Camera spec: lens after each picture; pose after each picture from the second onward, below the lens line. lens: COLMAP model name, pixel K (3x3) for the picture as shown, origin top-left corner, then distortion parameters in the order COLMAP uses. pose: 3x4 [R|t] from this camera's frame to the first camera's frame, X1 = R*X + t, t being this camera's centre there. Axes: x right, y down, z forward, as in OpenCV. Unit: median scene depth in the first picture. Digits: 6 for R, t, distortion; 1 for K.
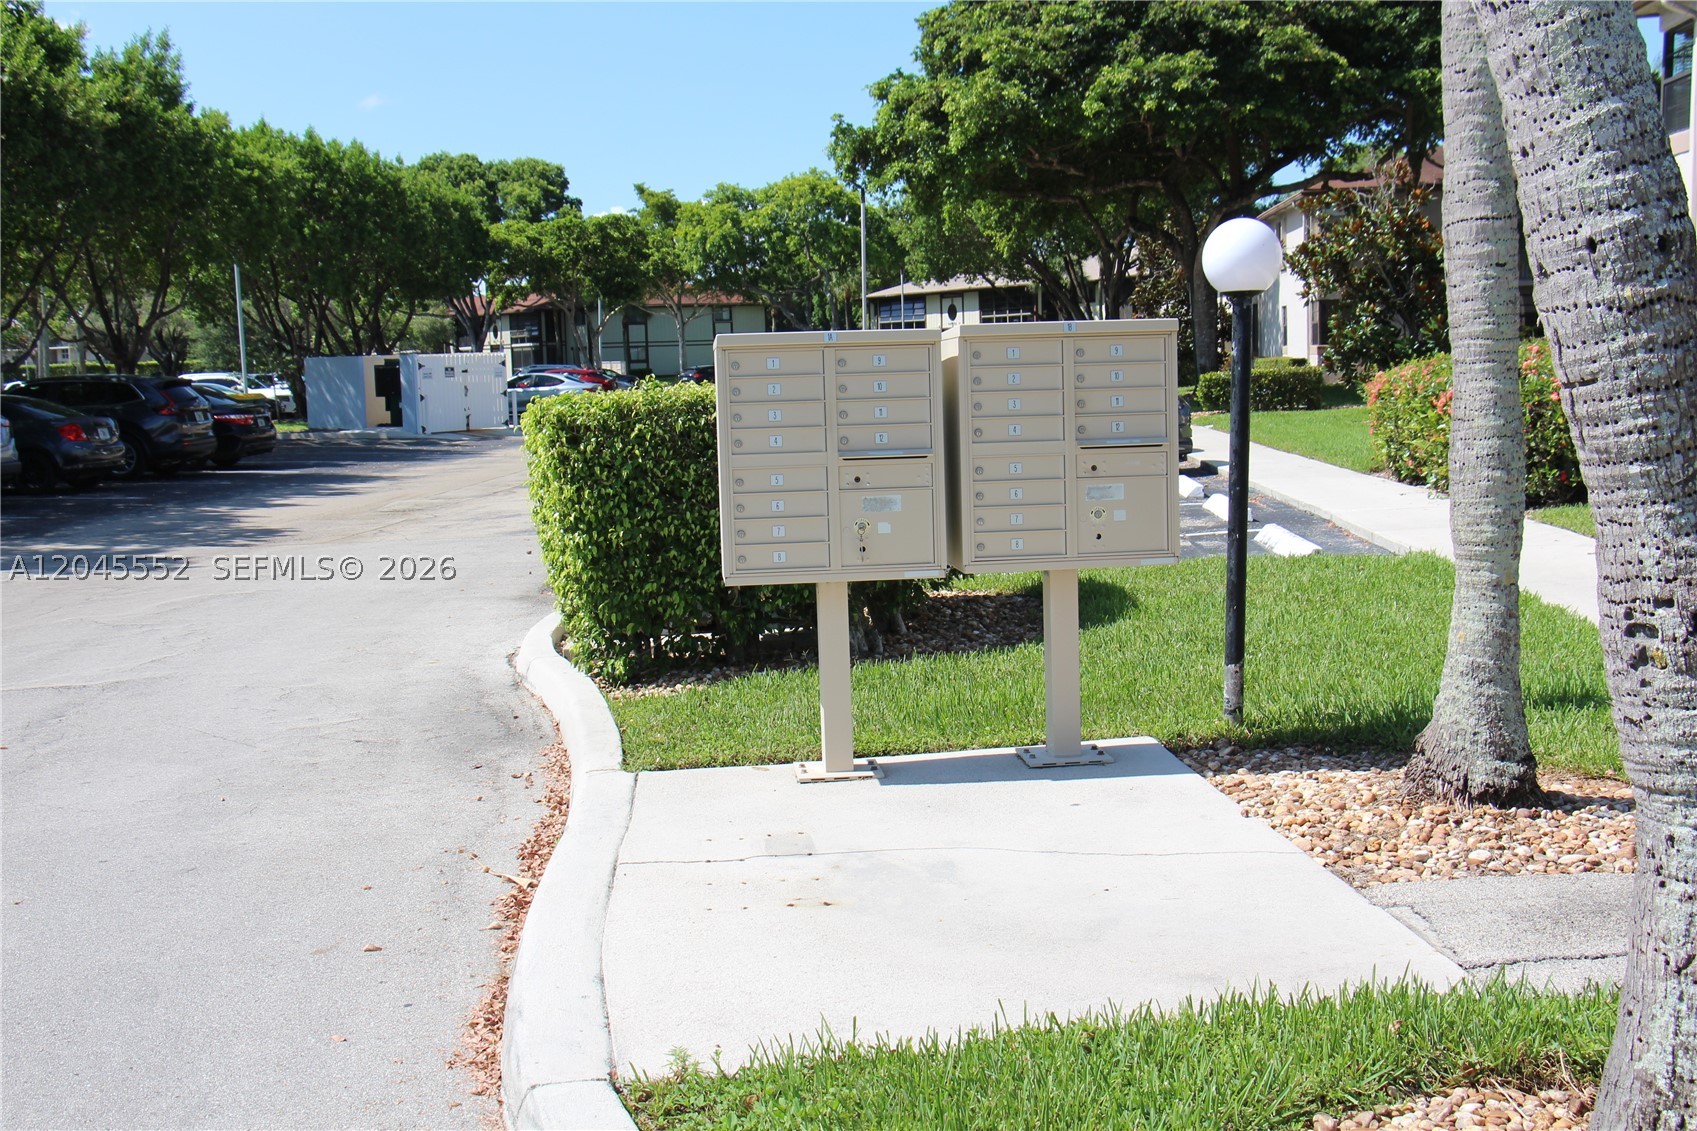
lens RADIAL K [[2026.2, 0, 848.5], [0, 2026.2, 565.5], [0, 0, 1]] dist [-0.093494, 0.541119]
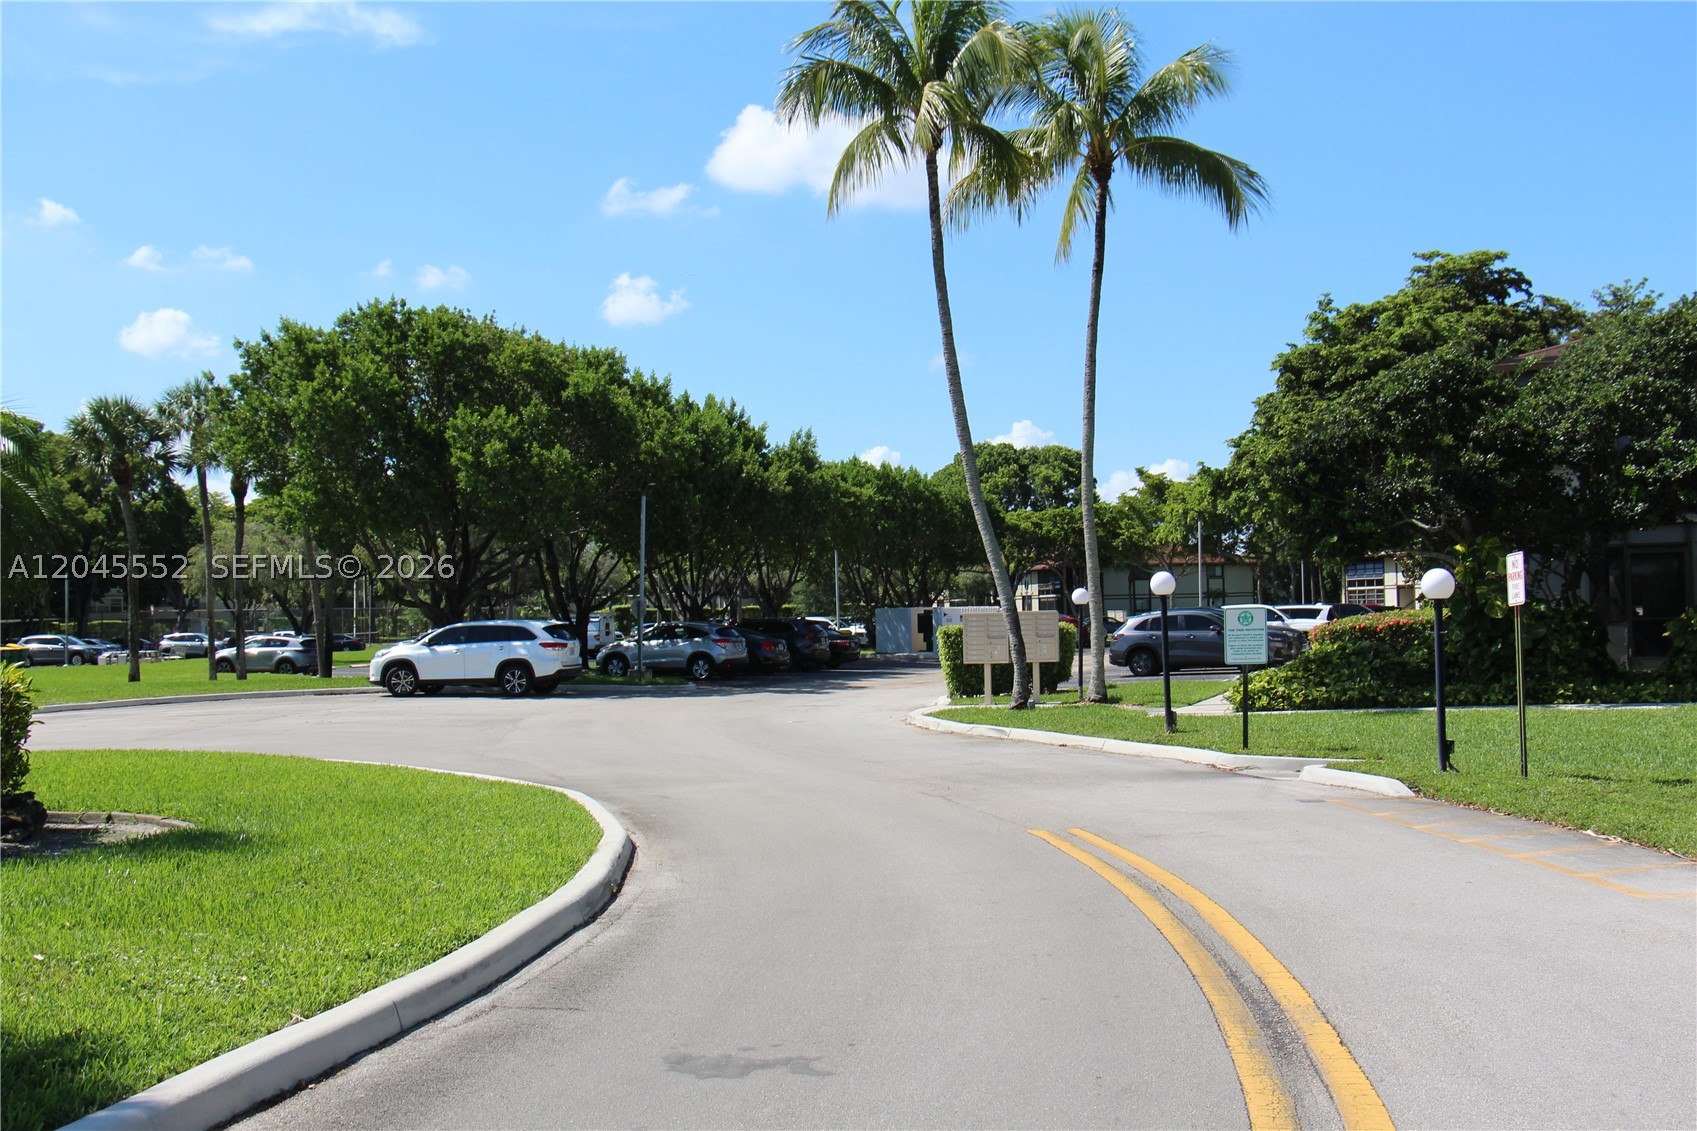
lens RADIAL K [[2026.2, 0, 848.5], [0, 2026.2, 565.5], [0, 0, 1]] dist [-0.093494, 0.541119]
pose [[0.963030, 0.003498, -0.269372, 0.128260], [-0.036137, 0.992556, -0.116305, 0.046004], [0.266960, 0.121740, 0.955987, -0.492006]]
